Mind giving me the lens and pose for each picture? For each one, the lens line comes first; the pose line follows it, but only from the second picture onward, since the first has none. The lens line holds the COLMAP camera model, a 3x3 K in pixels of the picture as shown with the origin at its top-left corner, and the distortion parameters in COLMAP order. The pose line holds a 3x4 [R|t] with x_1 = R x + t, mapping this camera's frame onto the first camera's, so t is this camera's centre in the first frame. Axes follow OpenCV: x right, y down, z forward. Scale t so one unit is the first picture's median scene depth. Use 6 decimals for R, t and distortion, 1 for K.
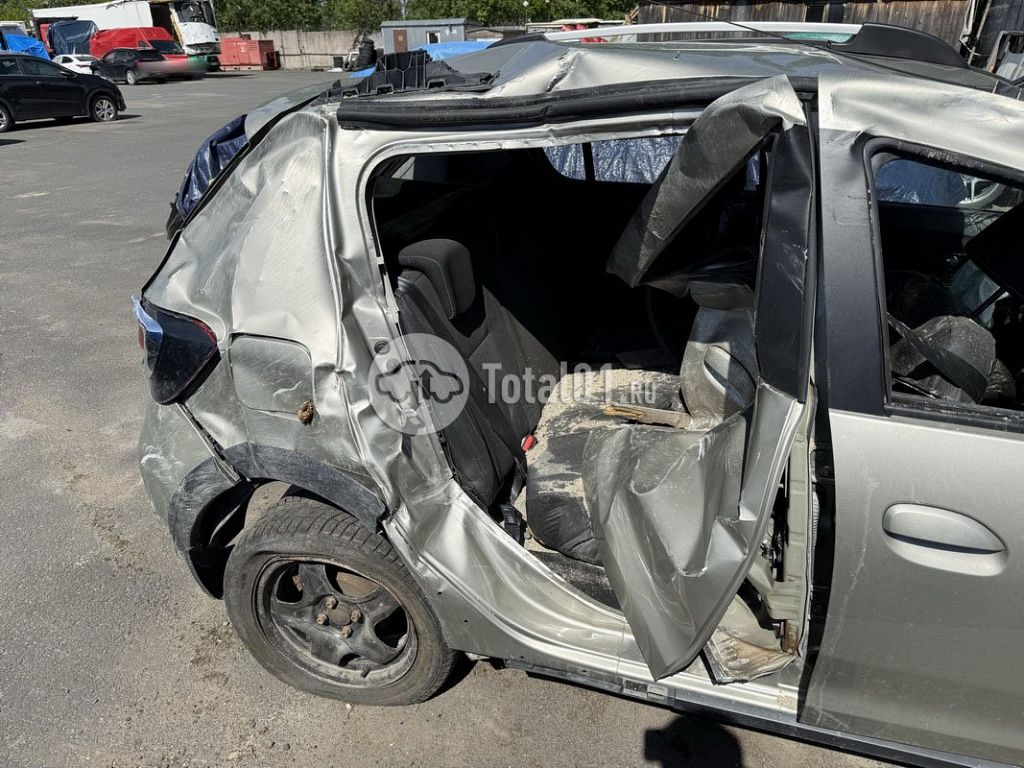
lens RADIAL K [[729.3, 0, 506.4], [0, 729.3, 377.8], [0, 0, 1]] dist [0.003356, -0.014213]
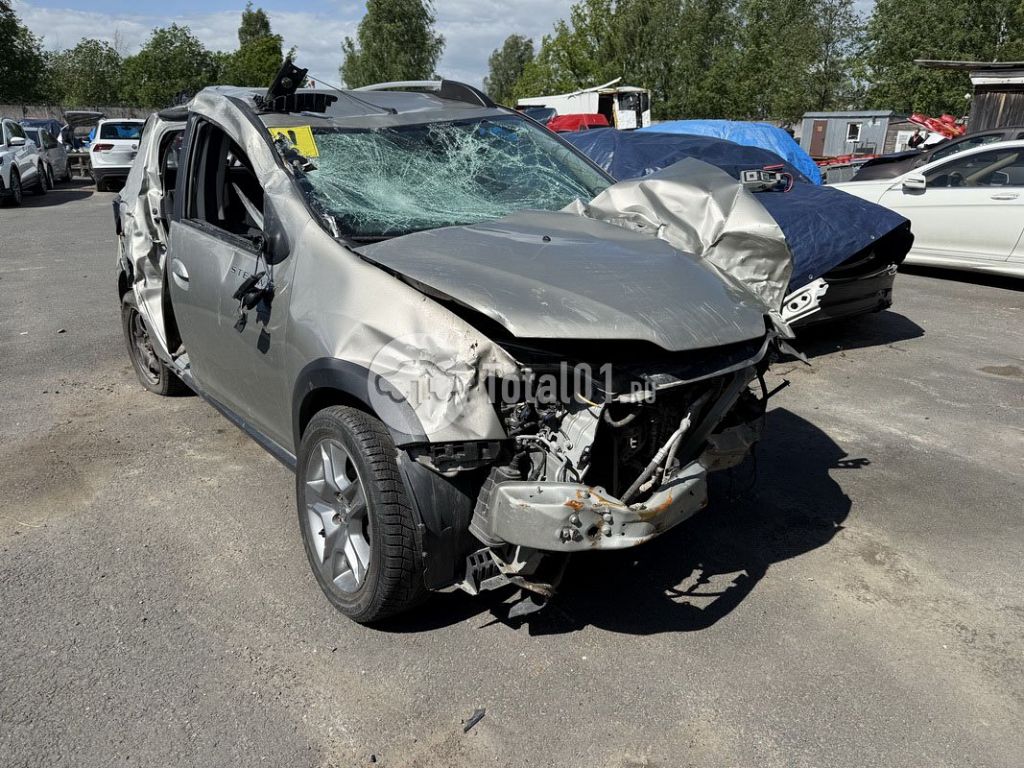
lens RADIAL K [[711.1, 0, 495.4], [0, 711.1, 387.2], [0, 0, 1]] dist [0.026451, -0.026637]
pose [[0.835577, 0.210807, -0.507319, 2.273102], [-0.254587, 0.966891, -0.017541, 0.294059], [0.486824, 0.143814, 0.861580, -0.398212]]
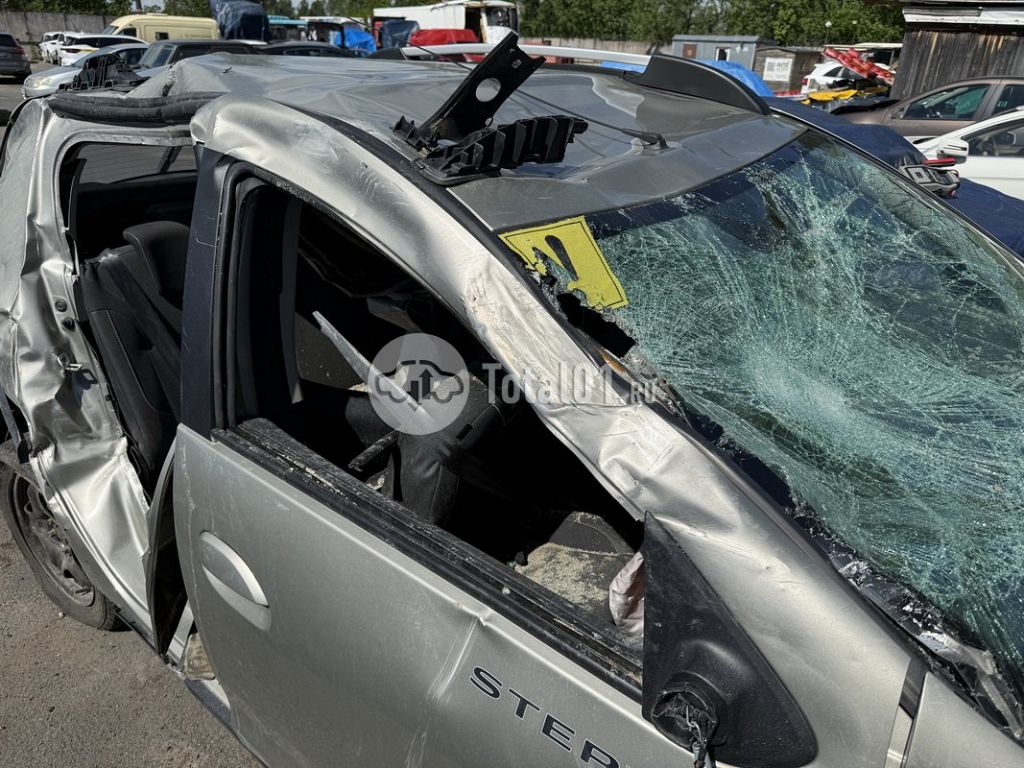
lens RADIAL K [[729.3, 0, 506.4], [0, 729.3, 377.8], [0, 0, 1]] dist [0.003356, -0.014213]
pose [[0.928040, 0.197161, -0.316021, 0.984038], [-0.201437, 0.979309, 0.019431, -0.108456], [0.313313, 0.045626, 0.948553, 0.153293]]
